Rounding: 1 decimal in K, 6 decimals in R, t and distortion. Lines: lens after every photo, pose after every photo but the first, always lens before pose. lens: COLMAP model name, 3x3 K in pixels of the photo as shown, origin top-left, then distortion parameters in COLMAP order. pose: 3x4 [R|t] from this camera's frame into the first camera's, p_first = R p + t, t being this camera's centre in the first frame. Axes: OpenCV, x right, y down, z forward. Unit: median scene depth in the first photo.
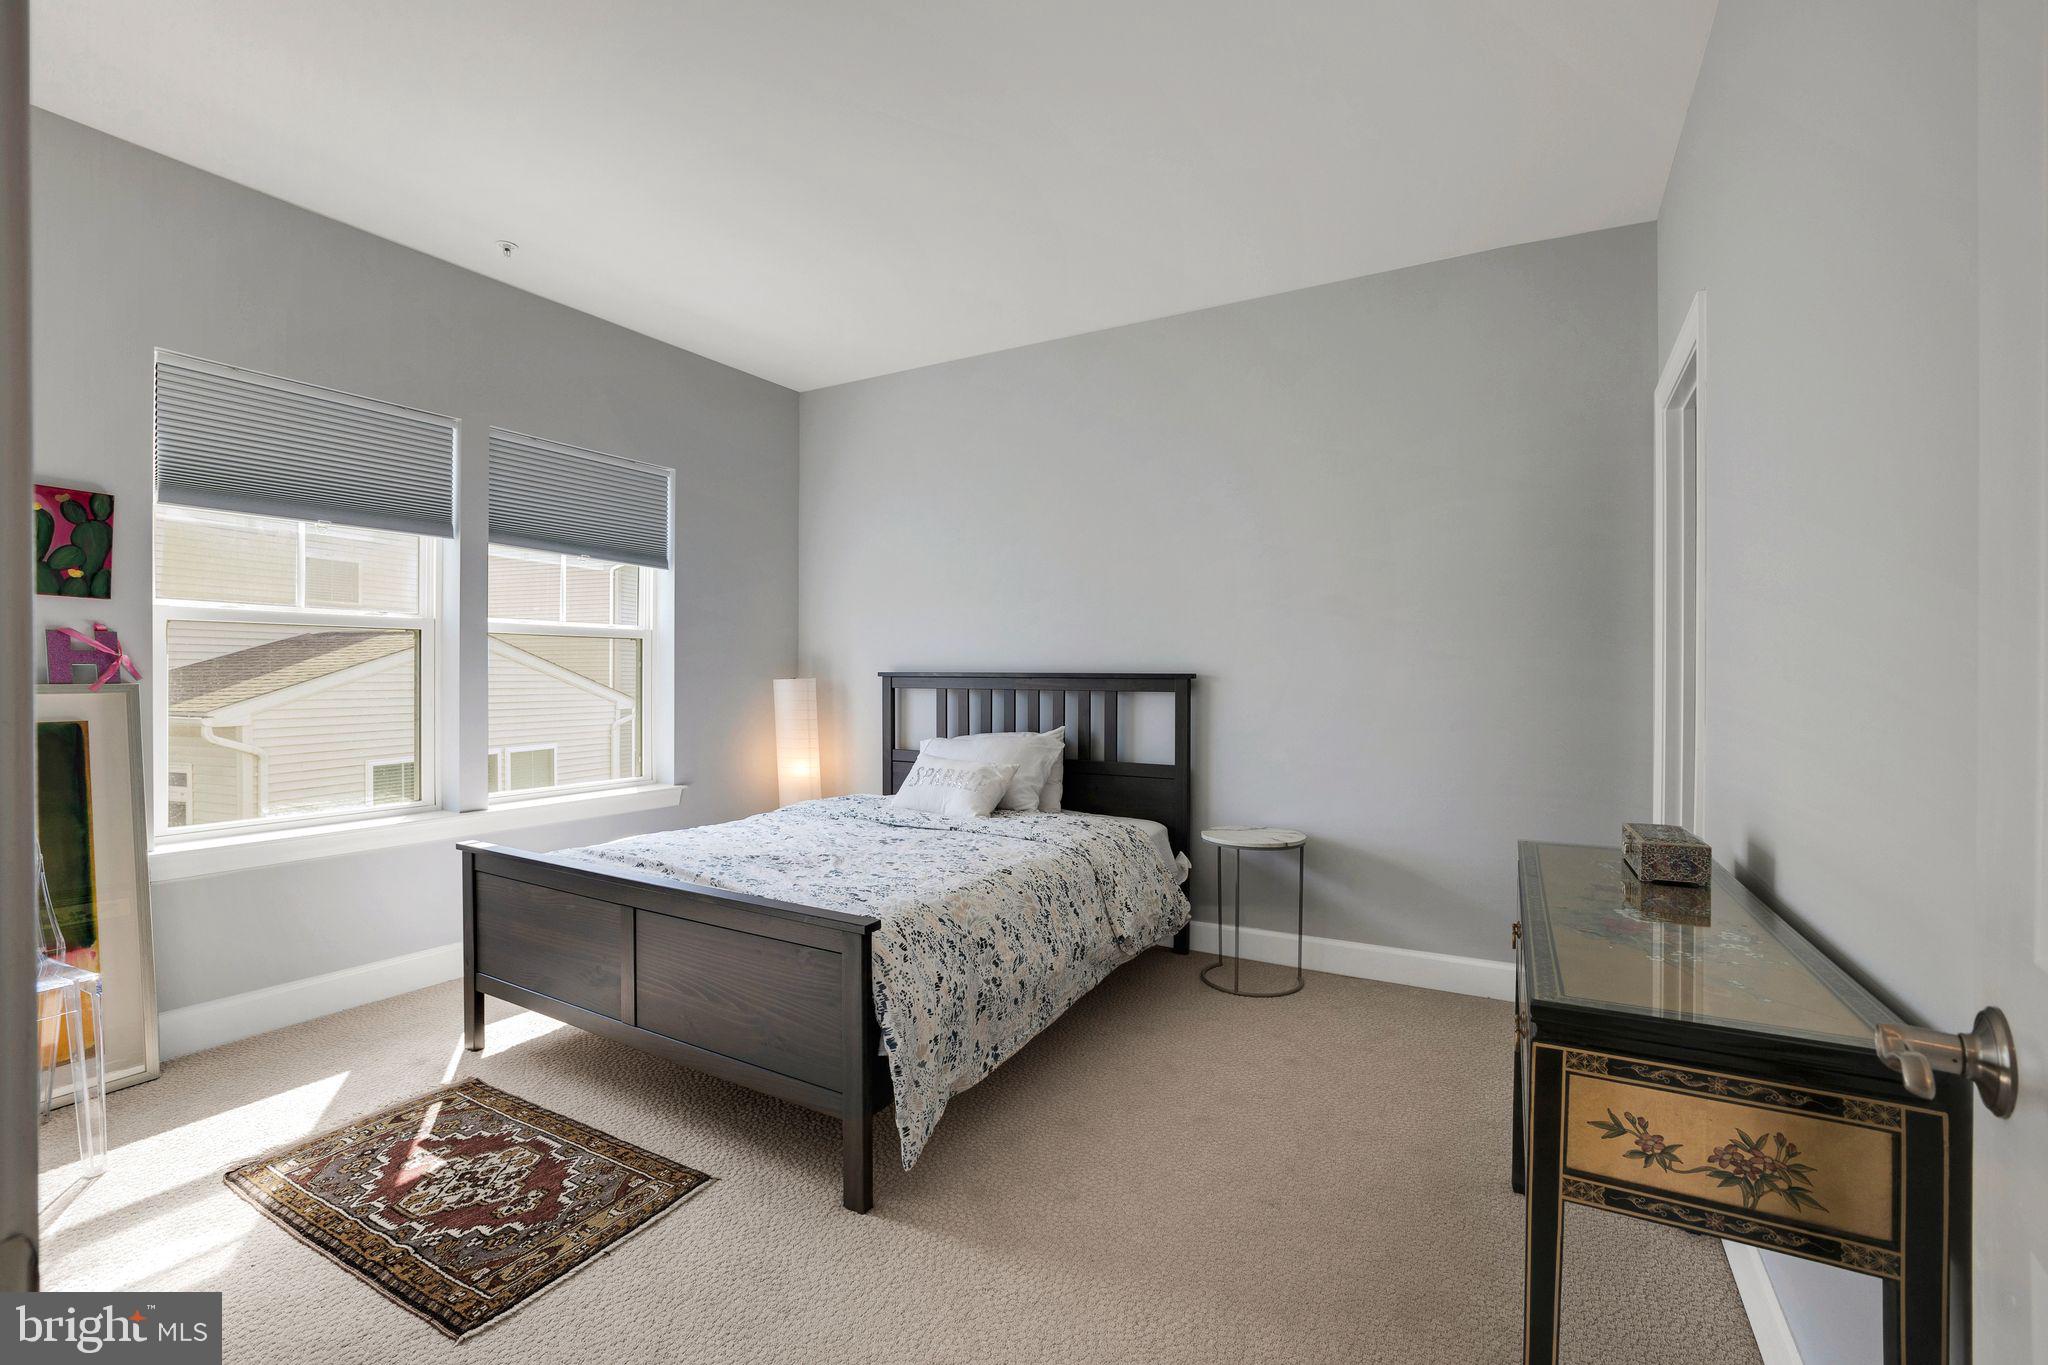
lens RADIAL K [[867.0, 0, 1024.0], [0, 867.0, 682.5], [0, 0, 1]] dist [-0.000680, 0.000039]
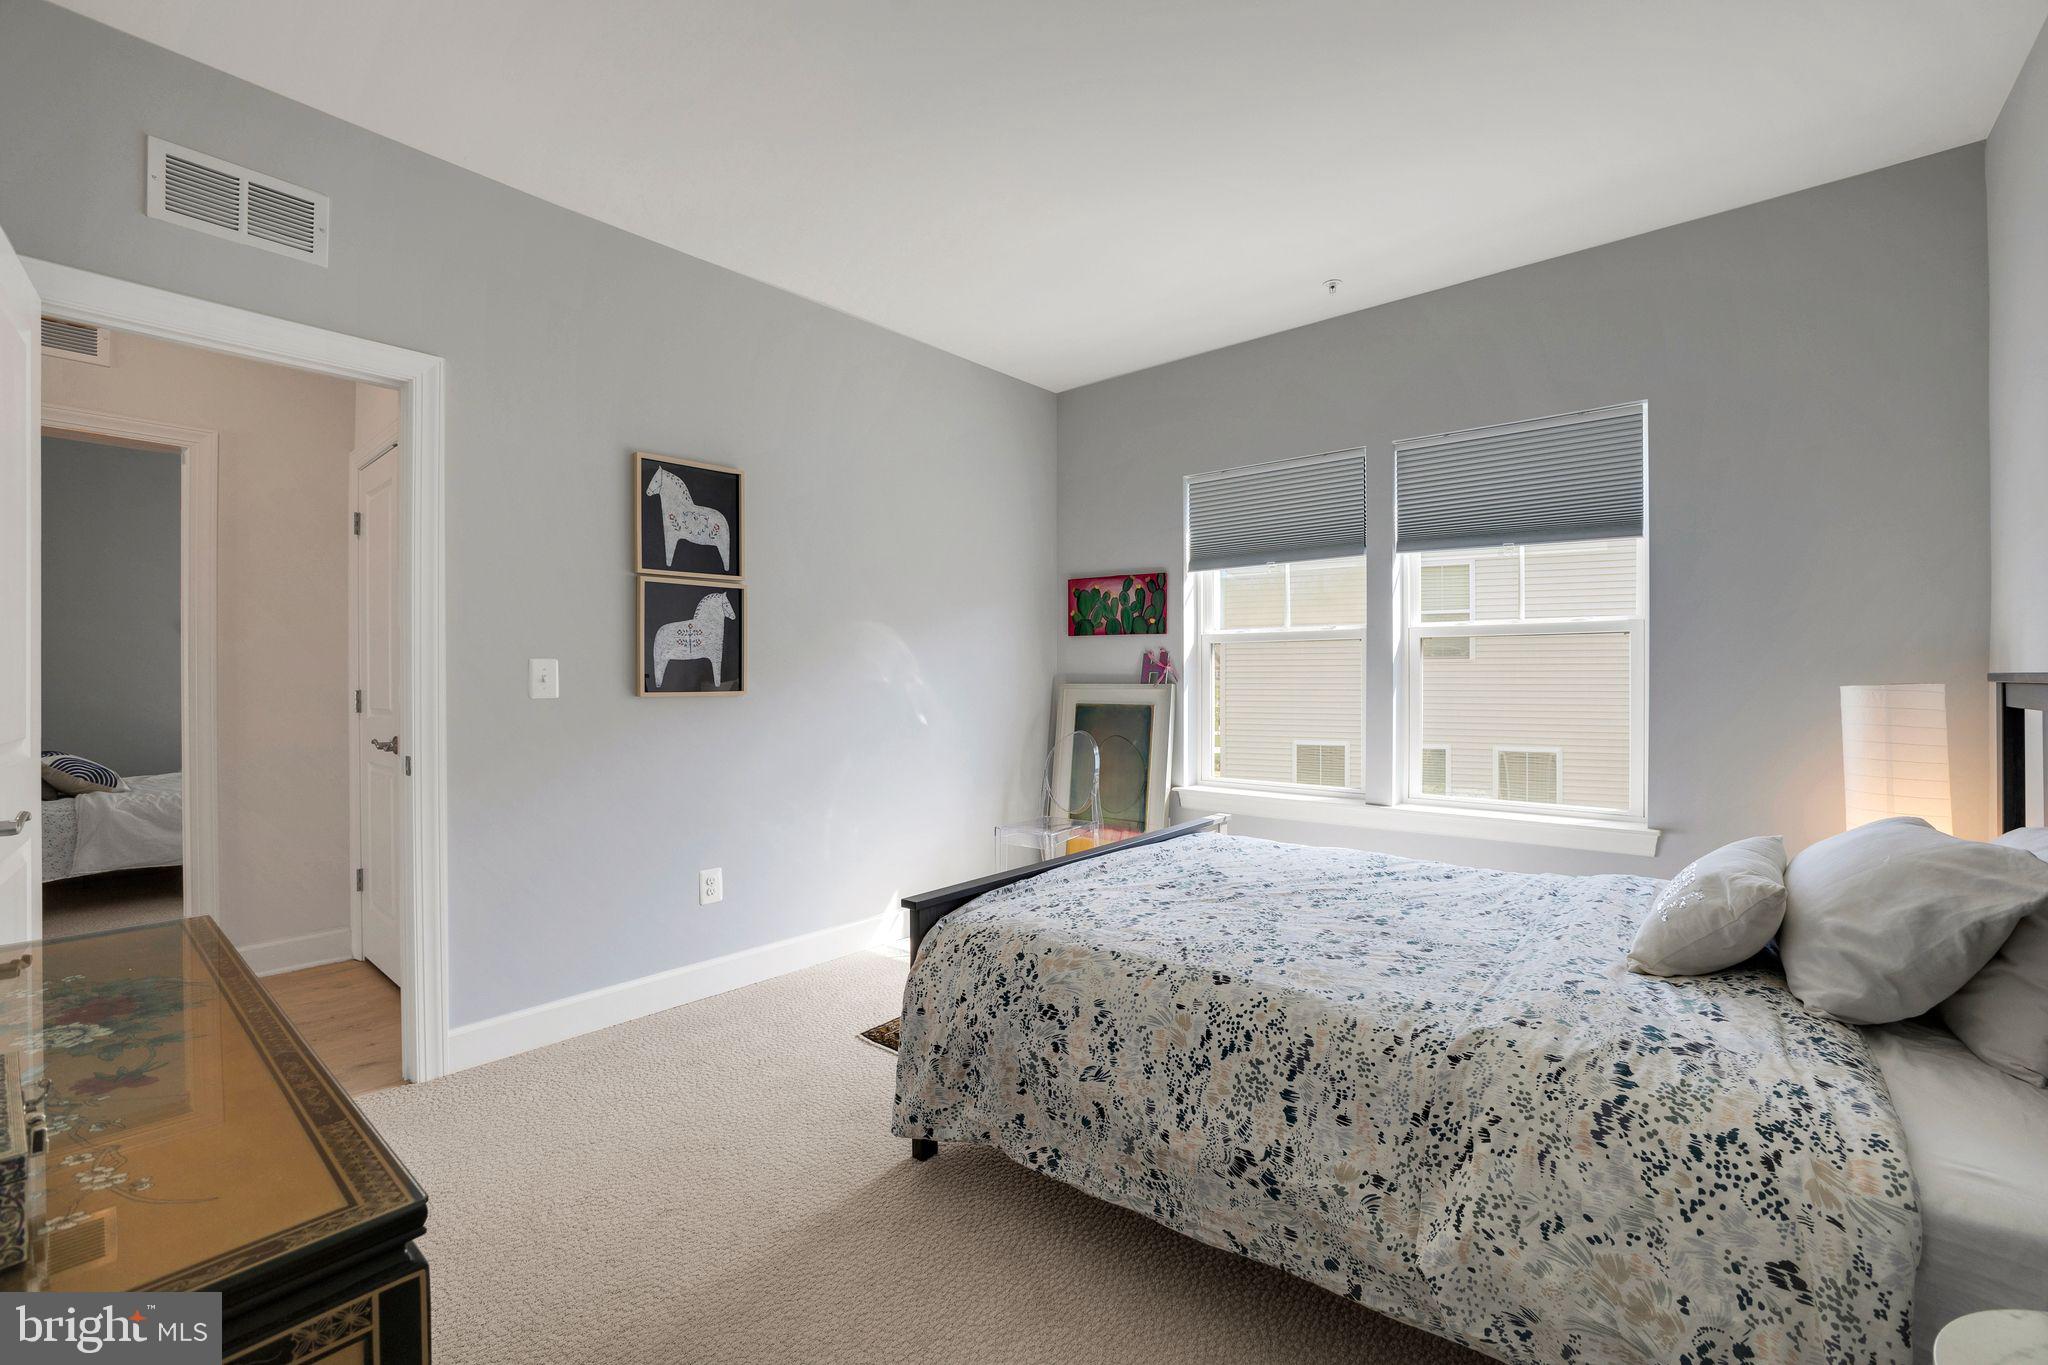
lens RADIAL K [[867.0, 0, 1024.0], [0, 867.0, 682.5], [0, 0, 1]] dist [-0.000680, 0.000039]
pose [[-0.161582, 0.007609, -0.986830, 0.693539], [-0.009561, 0.999911, 0.009275, -0.013138], [0.986813, 0.010934, -0.161495, 1.015629]]
